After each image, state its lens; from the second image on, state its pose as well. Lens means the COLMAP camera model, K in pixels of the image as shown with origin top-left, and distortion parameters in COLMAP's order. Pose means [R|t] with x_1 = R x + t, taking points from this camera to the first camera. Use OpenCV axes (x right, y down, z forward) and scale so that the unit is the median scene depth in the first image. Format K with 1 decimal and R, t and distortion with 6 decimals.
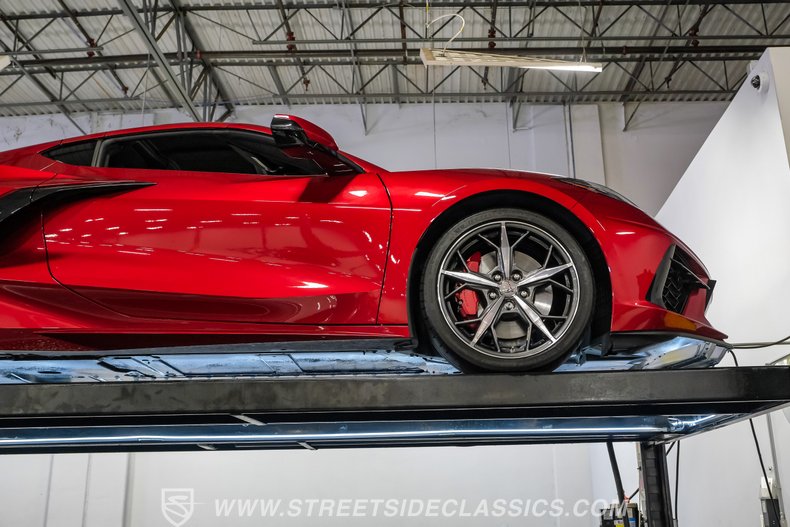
lens RADIAL K [[875.7, 0, 438.3], [0, 875.7, 246.1], [0, 0, 1]] dist [-0.026417, 0.026509]
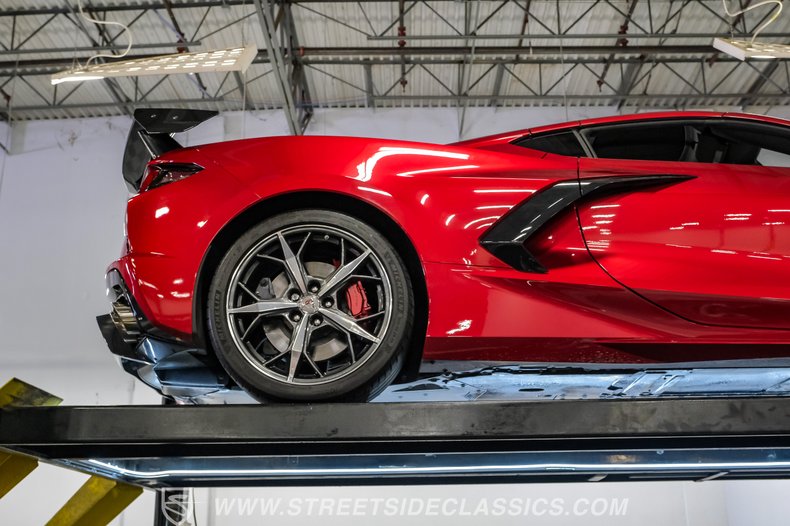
lens RADIAL K [[960.7, 0, 392.4], [0, 960.7, 248.1], [0, 0, 1]] dist [-0.010772, -0.006037]
pose [[0.999979, 0.004777, -0.004433, -0.178707], [-0.004870, 0.999762, -0.021255, 0.006778], [0.004331, 0.021276, 0.999764, 0.005612]]
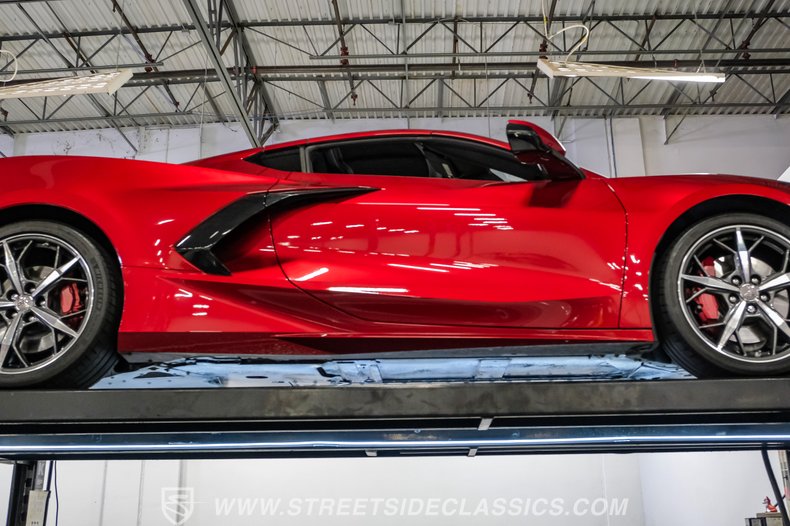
lens RADIAL K [[865.1, 0, 404.2], [0, 865.1, 249.4], [0, 0, 1]] dist [-0.024888, 0.003994]
pose [[0.999686, 0.000232, -0.025070, -0.076732], [-0.000556, 0.999916, -0.012938, 0.003130], [0.025065, 0.012947, 0.999602, 0.001252]]
